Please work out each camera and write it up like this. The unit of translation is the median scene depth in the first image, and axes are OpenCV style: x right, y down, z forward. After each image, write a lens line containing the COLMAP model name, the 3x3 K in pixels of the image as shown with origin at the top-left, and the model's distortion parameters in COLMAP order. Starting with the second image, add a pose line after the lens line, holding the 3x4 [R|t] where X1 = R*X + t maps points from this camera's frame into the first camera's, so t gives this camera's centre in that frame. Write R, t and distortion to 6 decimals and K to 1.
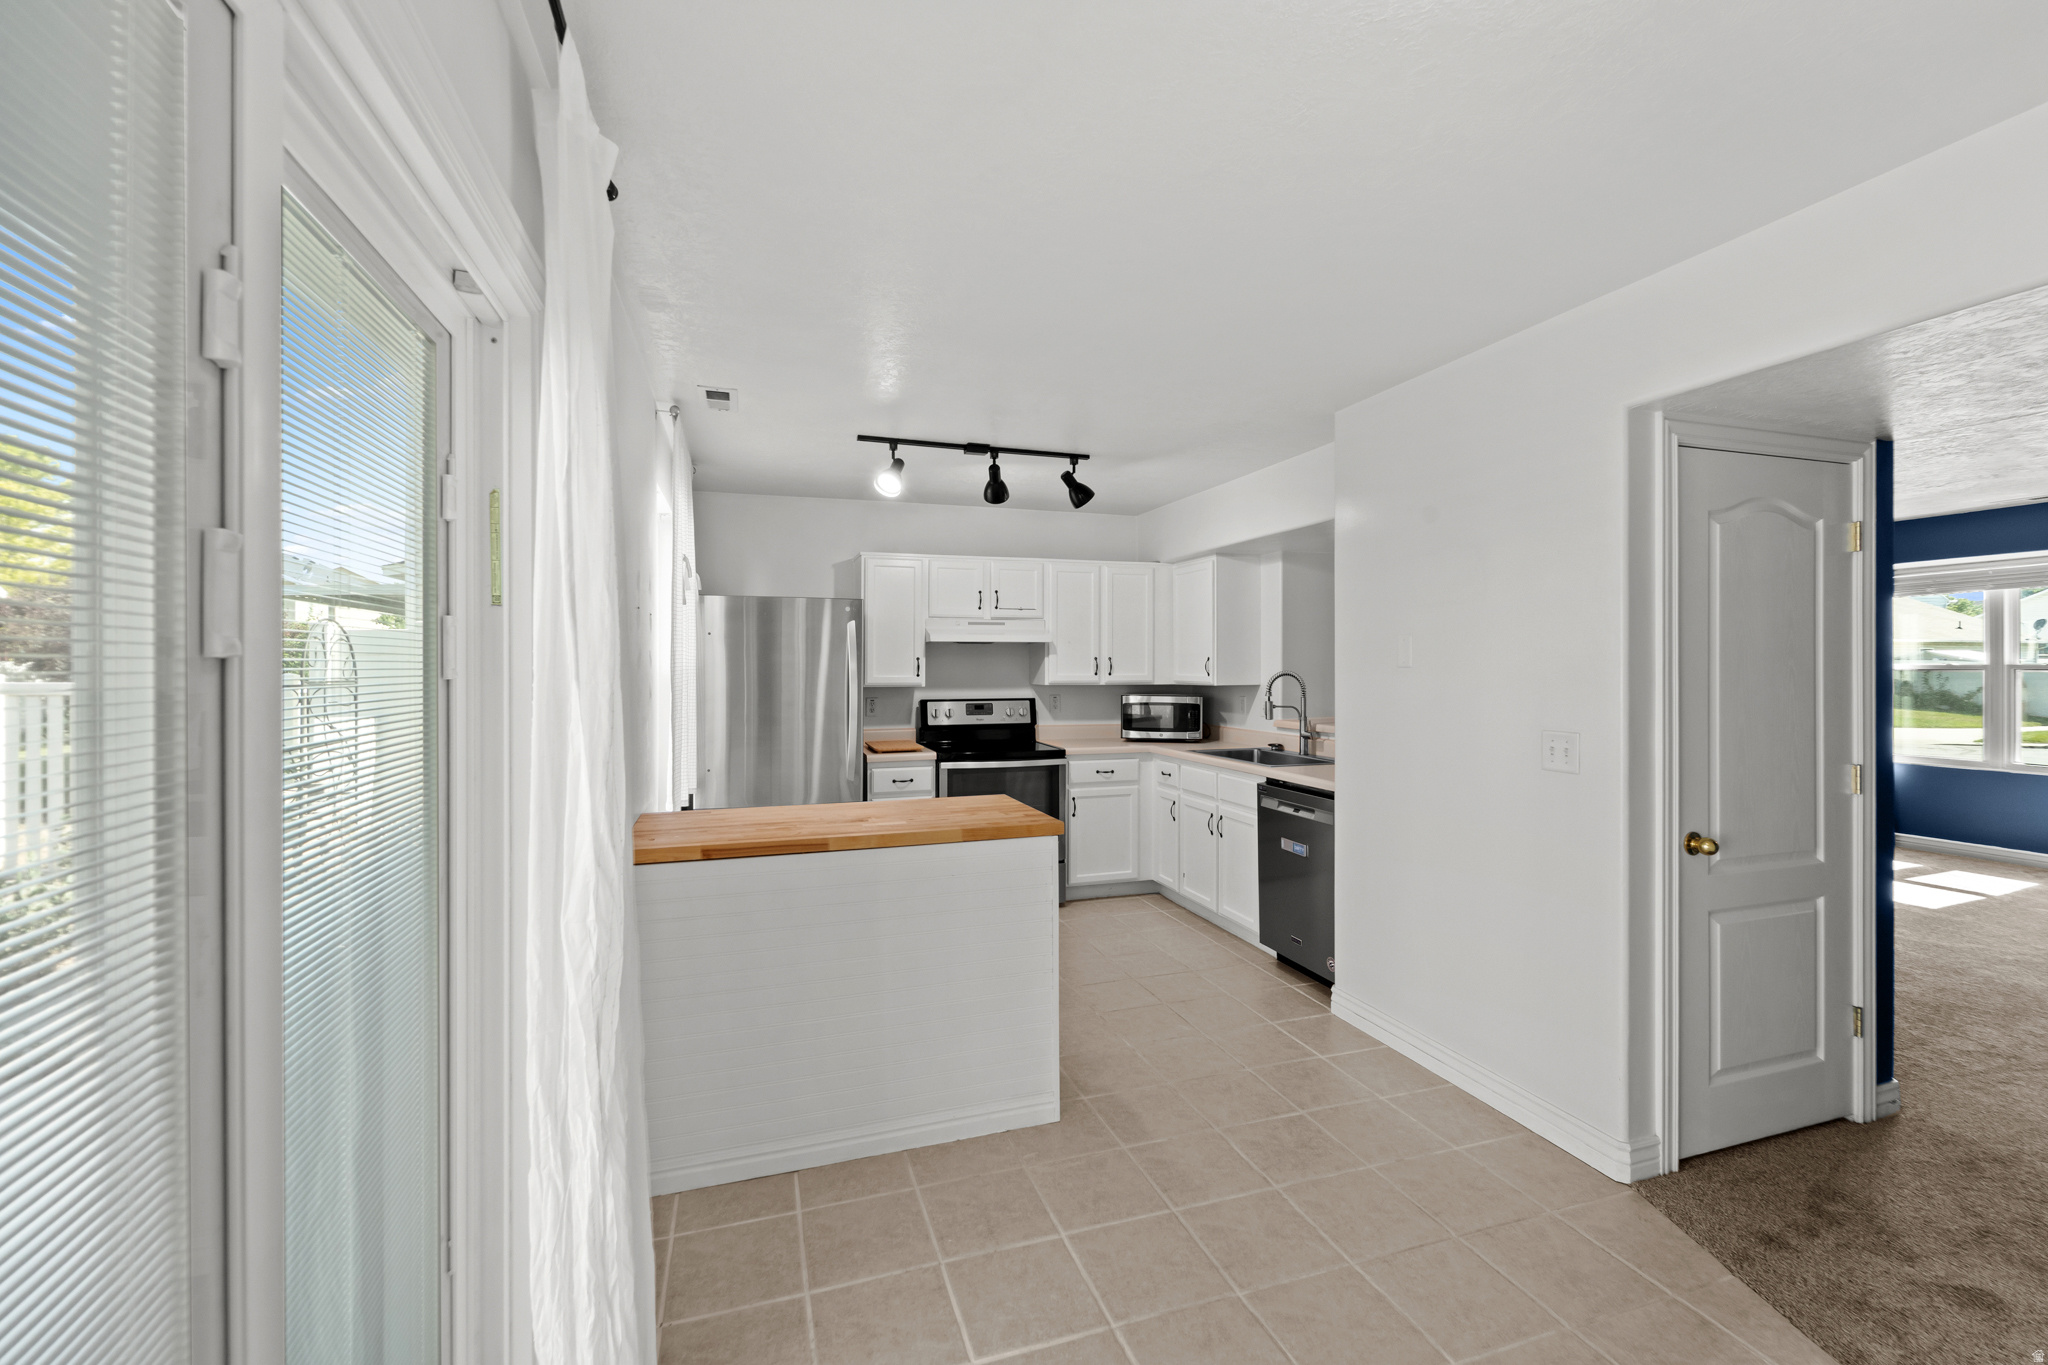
lens RADIAL K [[839.4, 0, 1018.6], [0, 839.4, 669.8], [0, 0, 1]] dist [0.000640, 0.000039]
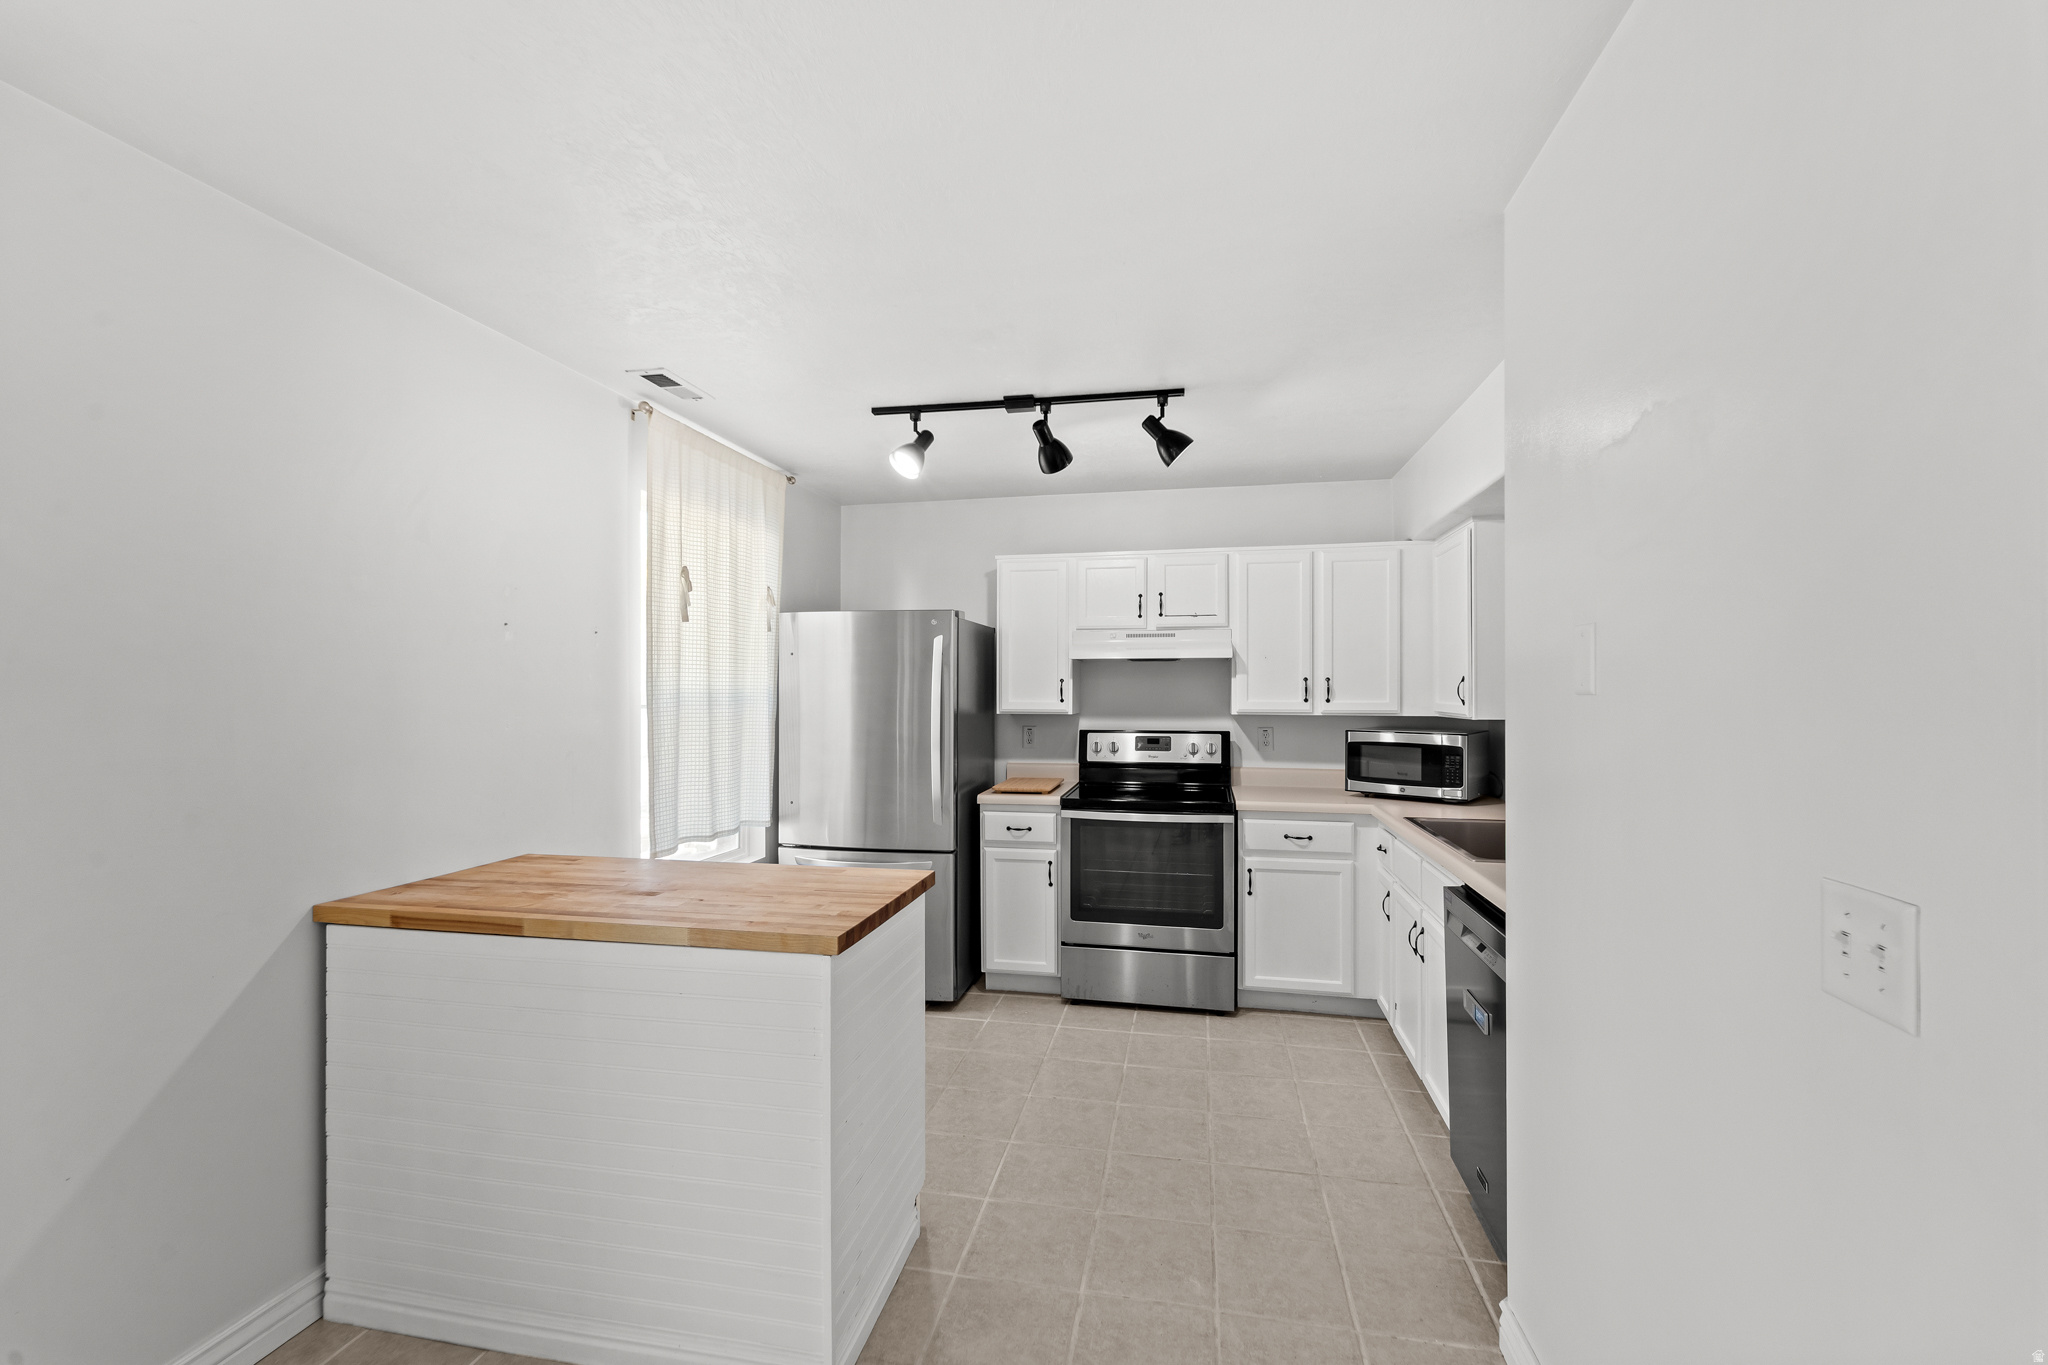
lens RADIAL K [[839.4, 0, 1021.5], [0, 839.4, 684.6], [0, 0, 1]] dist [0.000640, 0.000039]
pose [[0.872728, -0.001731, -0.488204, 0.263627], [-0.002844, 0.999959, -0.008631, -0.001885], [0.488199, 0.008921, 0.872687, 0.279120]]
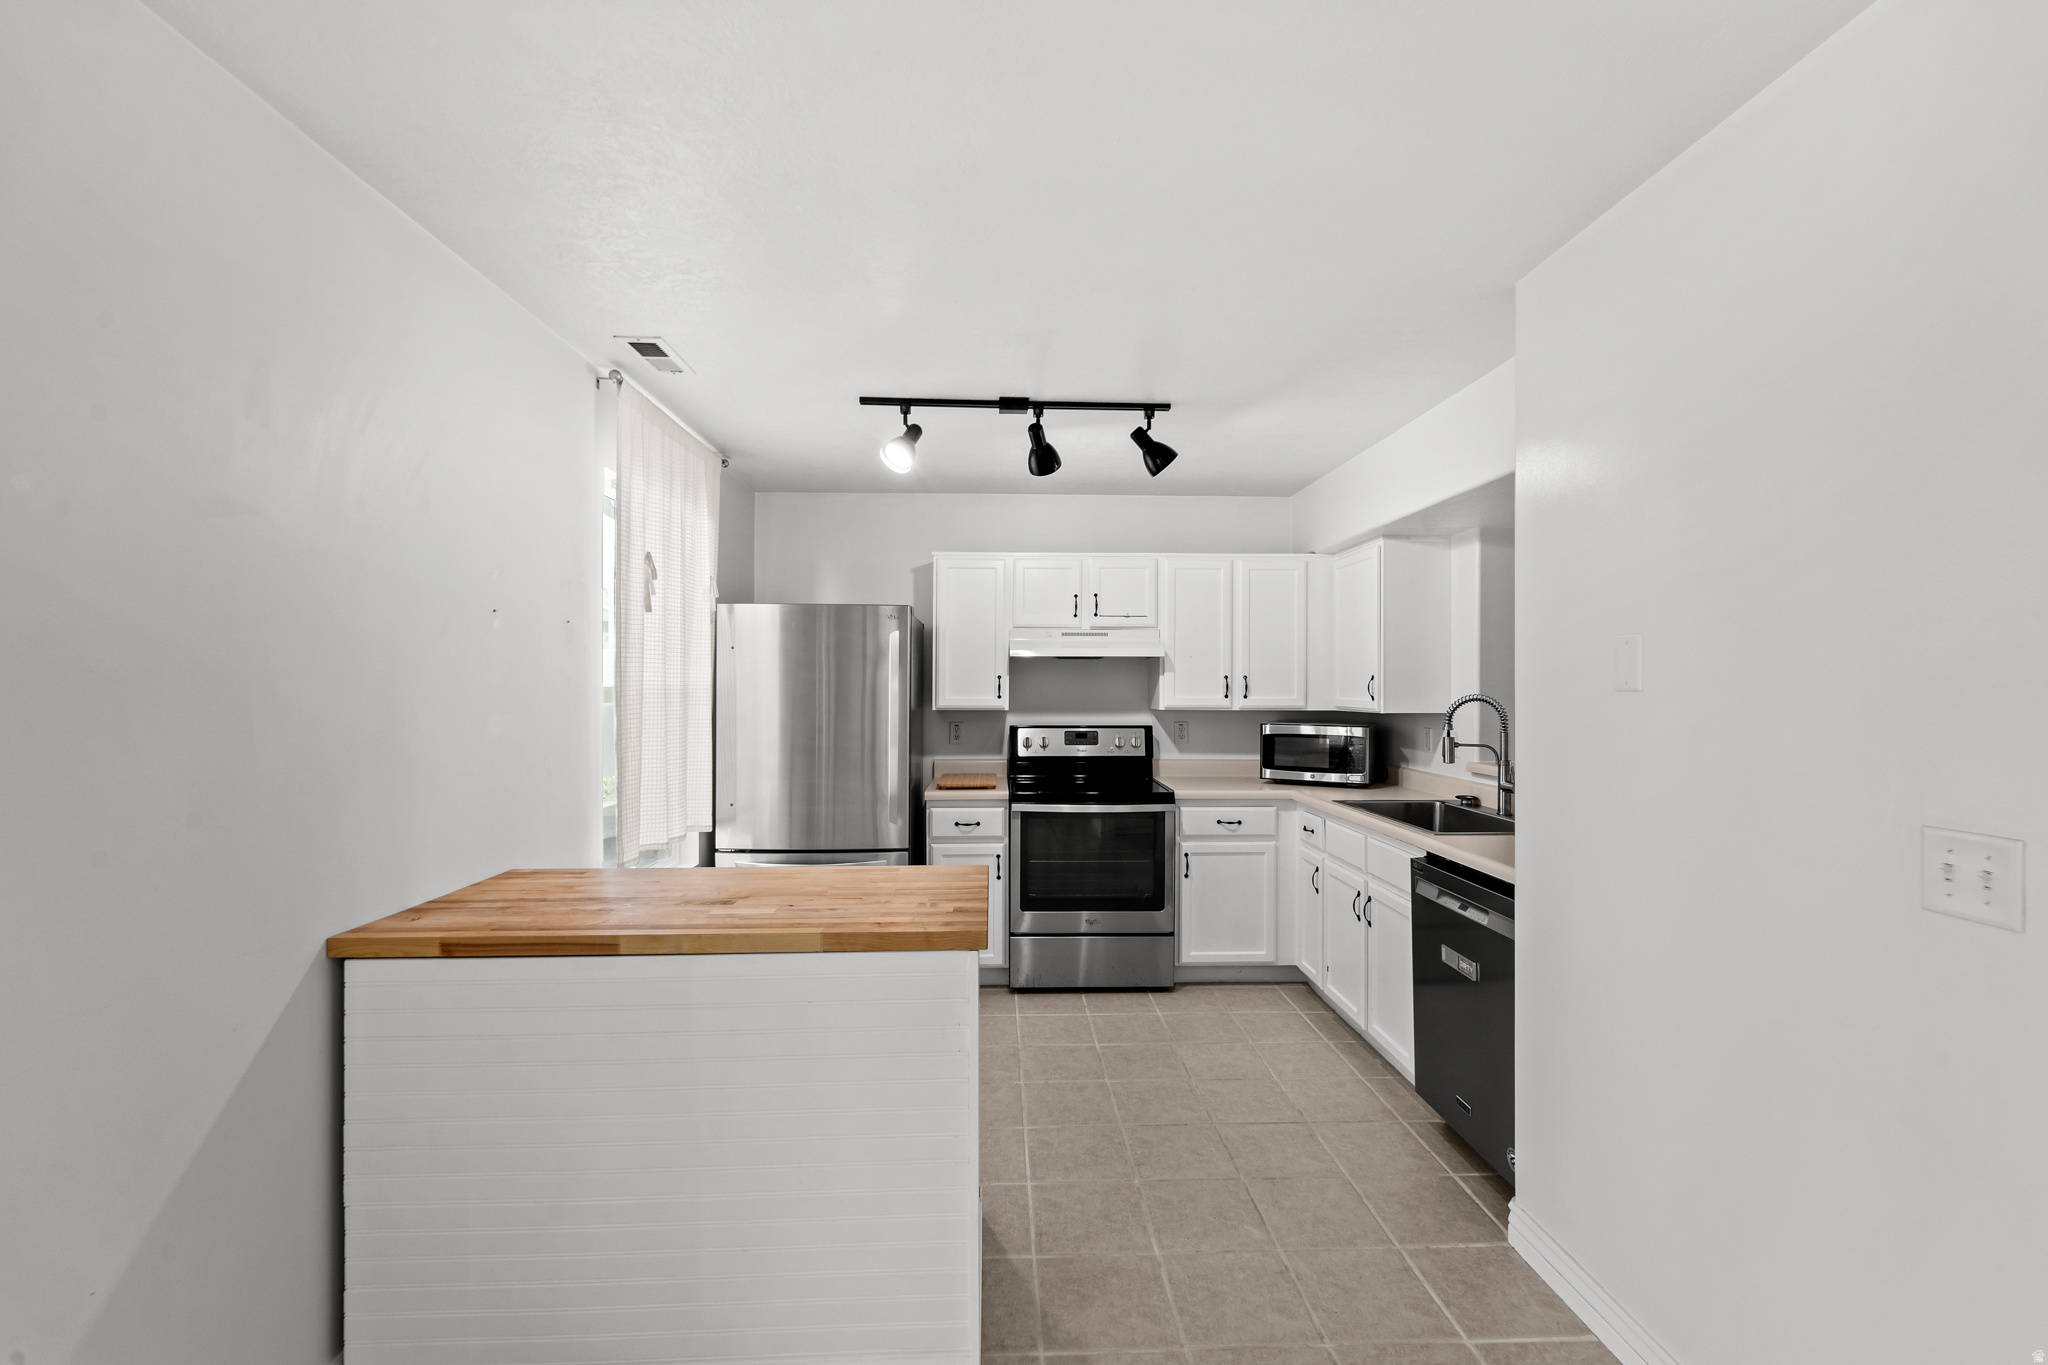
lens RADIAL K [[839.4, 0, 1023.4], [0, 839.4, 683.1], [0, 0, 1]] dist [0.000640, 0.000039]
pose [[0.963118, 0.002493, -0.269066, 0.137245], [-0.004601, 0.999963, -0.007201, -0.001310], [0.269039, 0.008173, 0.963095, 0.212668]]
